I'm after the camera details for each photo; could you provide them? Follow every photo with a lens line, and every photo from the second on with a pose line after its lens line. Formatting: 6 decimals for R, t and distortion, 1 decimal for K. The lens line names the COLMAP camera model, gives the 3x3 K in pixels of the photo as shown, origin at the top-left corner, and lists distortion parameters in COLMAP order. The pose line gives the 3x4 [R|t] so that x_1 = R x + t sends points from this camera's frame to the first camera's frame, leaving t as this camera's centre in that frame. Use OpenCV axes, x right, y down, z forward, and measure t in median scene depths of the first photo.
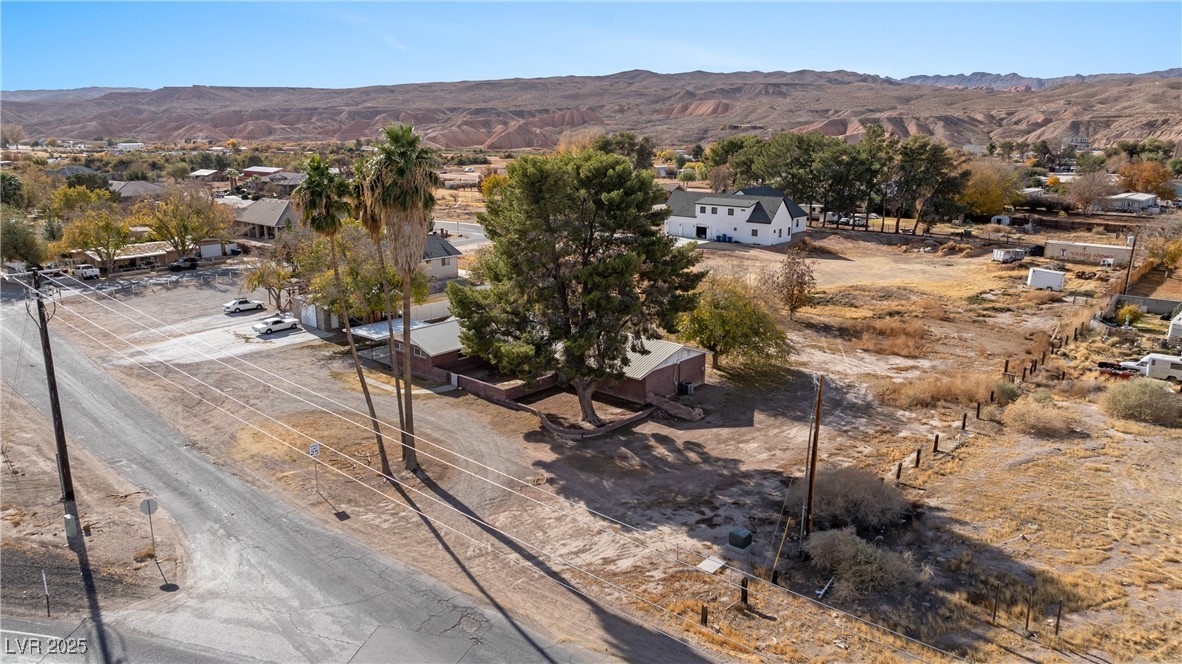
lens RADIAL K [[826.5, 0, 597.9], [0, 826.5, 330.6], [0, 0, 1]] dist [-0.030408, 0.026139]
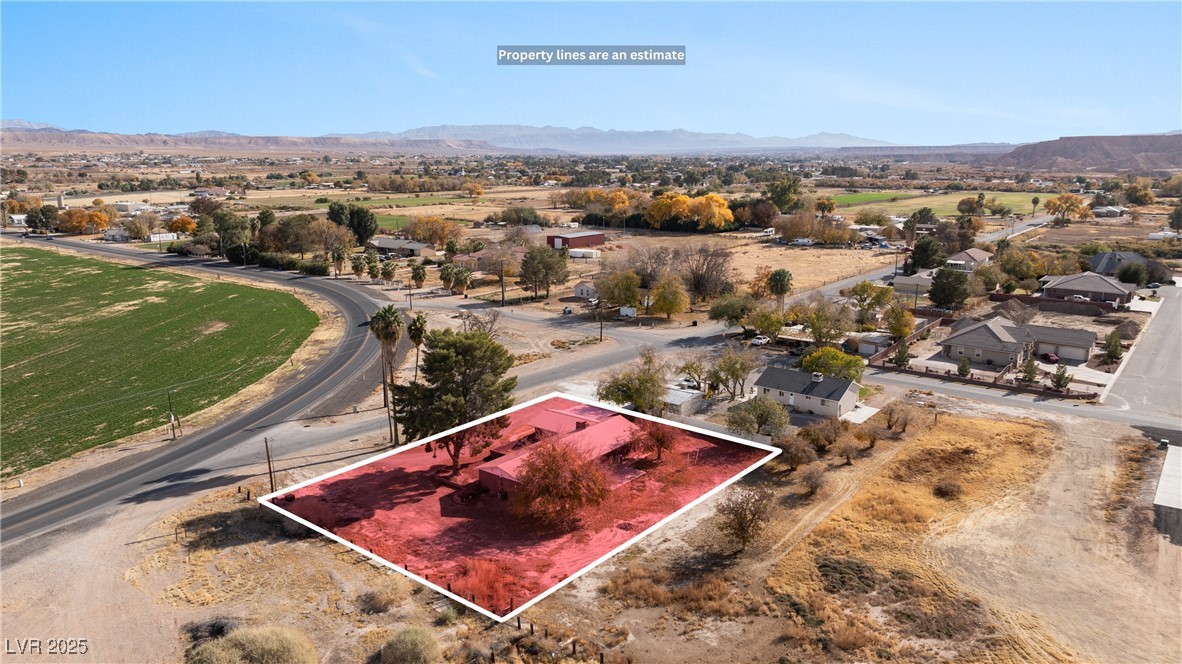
lens RADIAL K [[826.5, 0, 592.4], [0, 826.5, 328.7], [0, 0, 1]] dist [-0.030408, 0.026139]
pose [[0.057462, 0.206697, -0.976716, 1.416138], [-0.239599, 0.952595, 0.187497, -0.504785], [0.969170, 0.223246, 0.104262, 0.859200]]
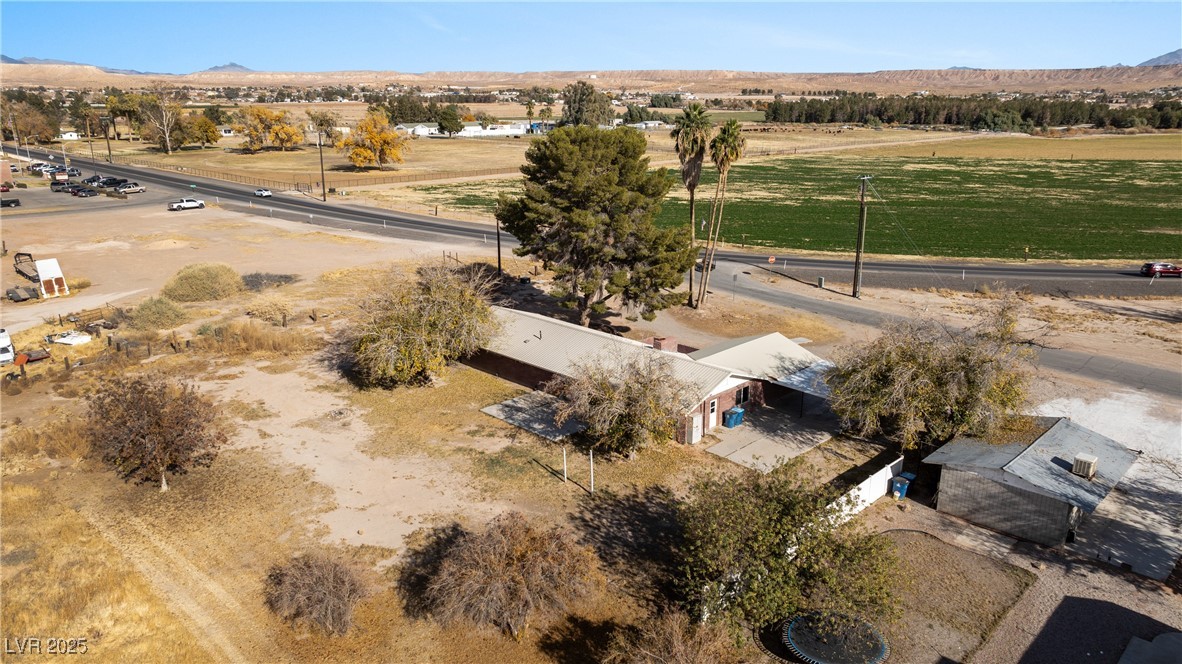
lens RADIAL K [[826.5, 0, 593.2], [0, 826.5, 331.1], [0, 0, 1]] dist [-0.030408, 0.026139]
pose [[-0.998953, -0.018979, 0.041629, -0.068449], [0.004342, 0.866456, 0.499235, -0.451127], [-0.045545, 0.498893, -0.865466, 1.766290]]
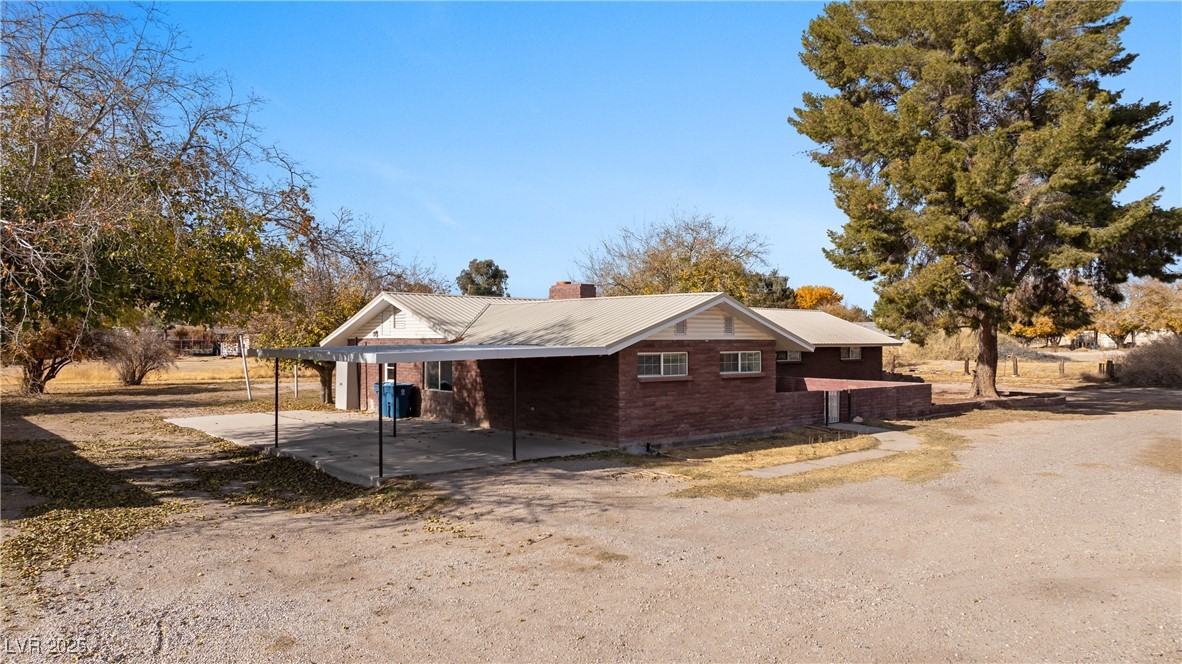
lens RADIAL K [[826.5, 0, 584.7], [0, 826.5, 328.6], [0, 0, 1]] dist [-0.030408, 0.026139]
pose [[0.132985, 0.008245, 0.991084, -0.530577], [0.237896, 0.970467, -0.039995, 0.011294], [-0.962144, 0.241094, 0.127096, 0.992033]]
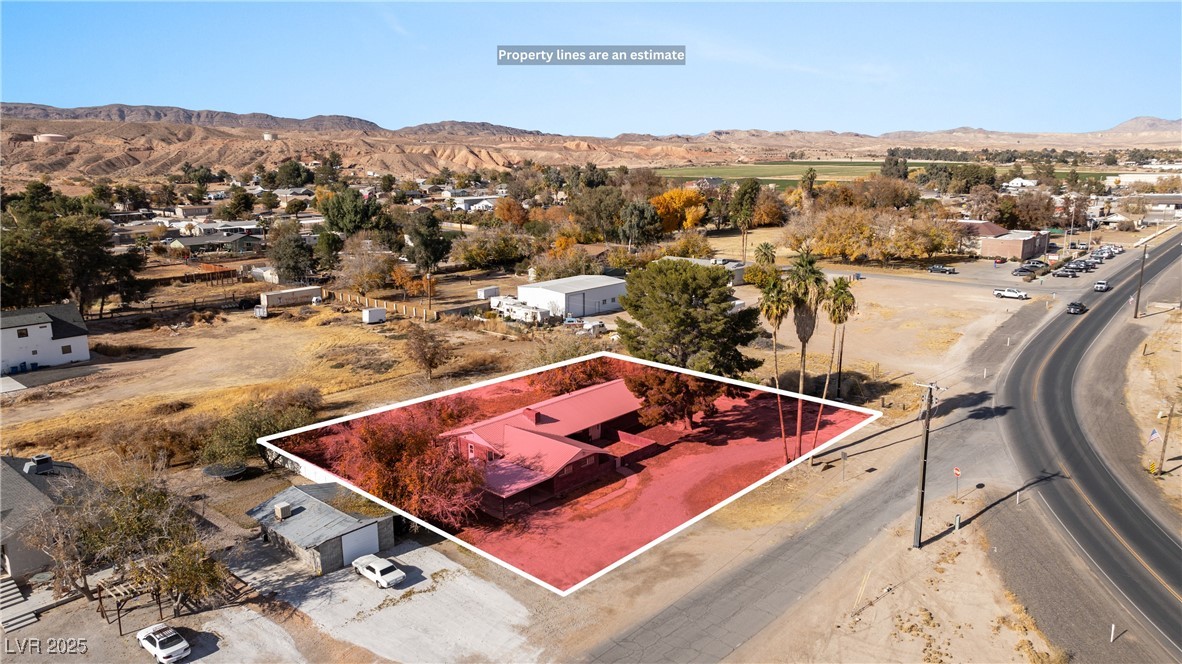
lens RADIAL K [[826.5, 0, 596.5], [0, 826.5, 330.0], [0, 0, 1]] dist [-0.030408, 0.026139]
pose [[-0.006369, -0.213392, 0.976946, -1.222064], [0.243699, 0.947179, 0.208479, -0.356365], [-0.969830, 0.239409, 0.045971, 0.876919]]
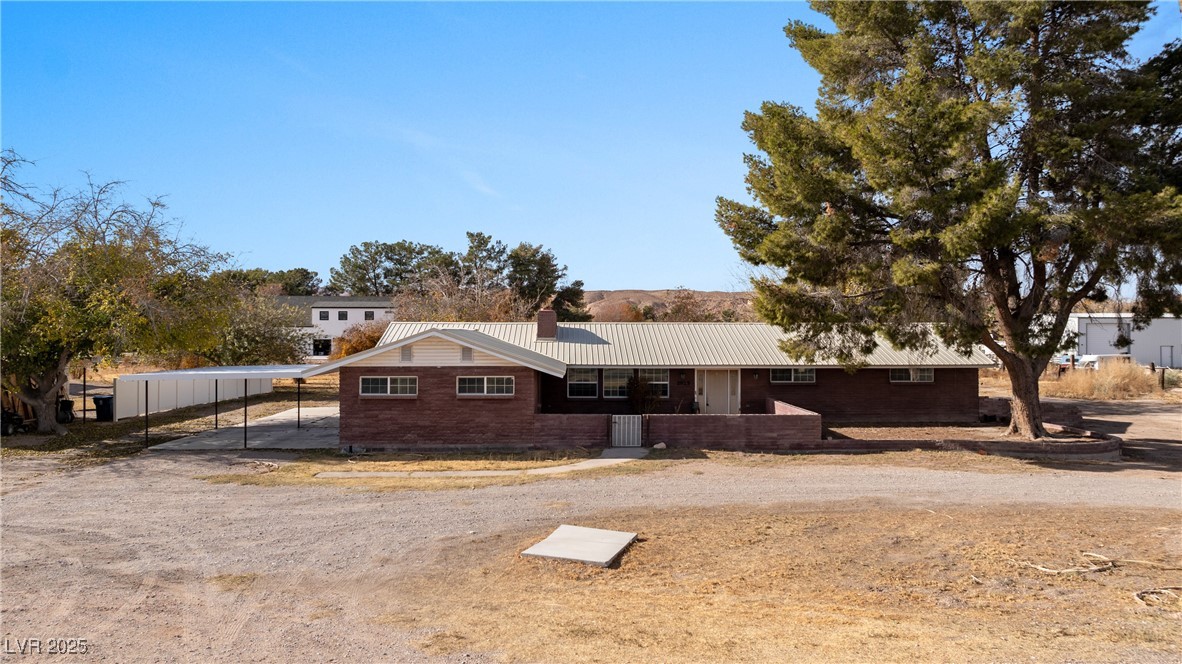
lens RADIAL K [[826.5, 0, 586.9], [0, 826.5, 331.3], [0, 0, 1]] dist [-0.030408, 0.026139]
pose [[0.727547, -0.002388, 0.686054, -0.427972], [0.168733, 0.969901, -0.175562, 0.073682], [-0.664985, 0.243489, 0.706051, 0.684943]]
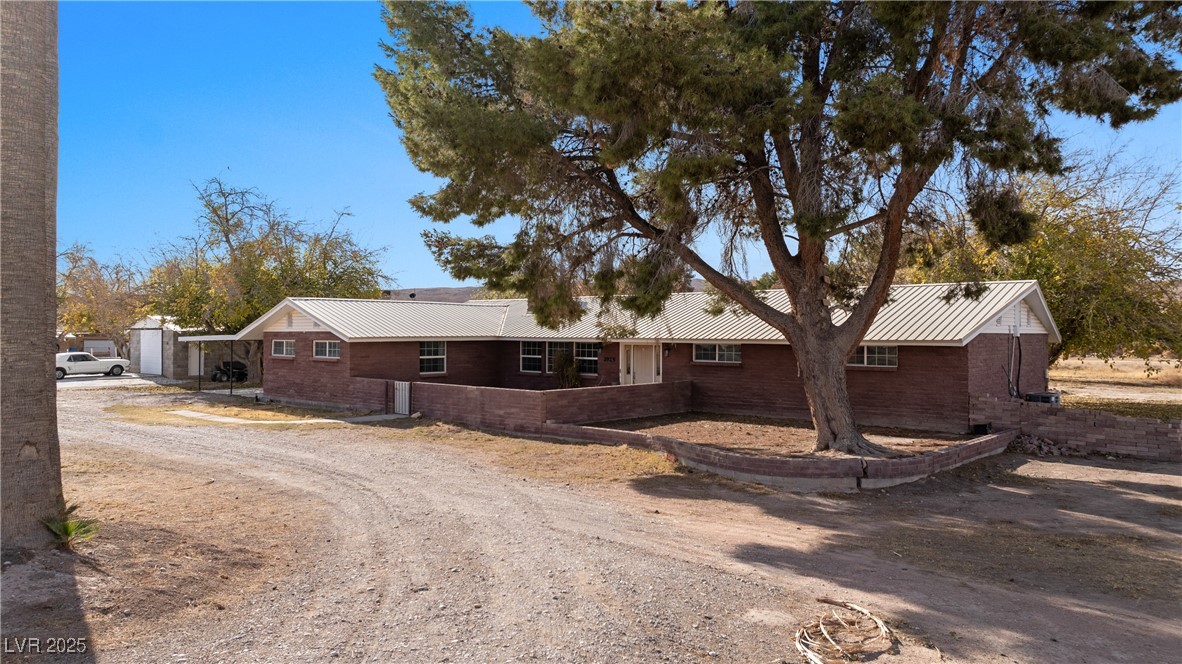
lens RADIAL K [[826.5, 0, 593.1], [0, 826.5, 332.6], [0, 0, 1]] dist [-0.030408, 0.026139]
pose [[0.999992, -0.001766, -0.003590, -0.079675], [0.000844, 0.970266, -0.242038, 0.114538], [0.003911, 0.242033, 0.970260, 0.588151]]
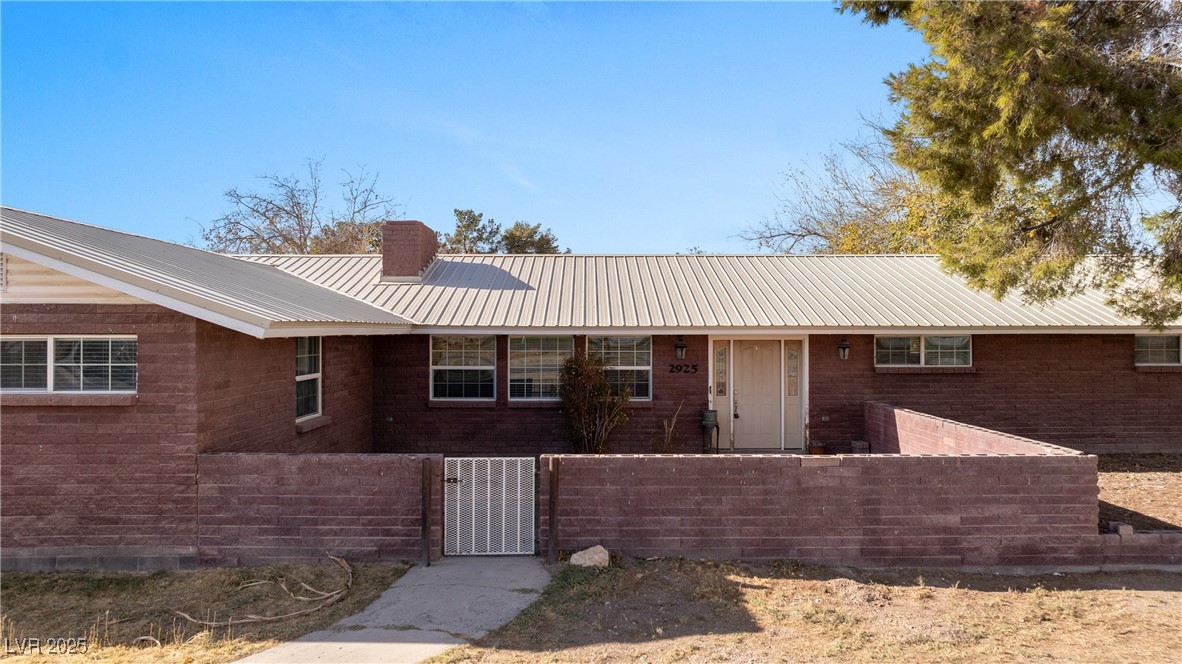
lens RADIAL K [[826.5, 0, 594.0], [0, 826.5, 329.1], [0, 0, 1]] dist [-0.030408, 0.026139]
pose [[0.738926, -0.001531, 0.673785, -0.231735], [0.167172, 0.969147, -0.181131, 0.054439], [-0.652719, 0.246481, 0.716384, 0.842782]]
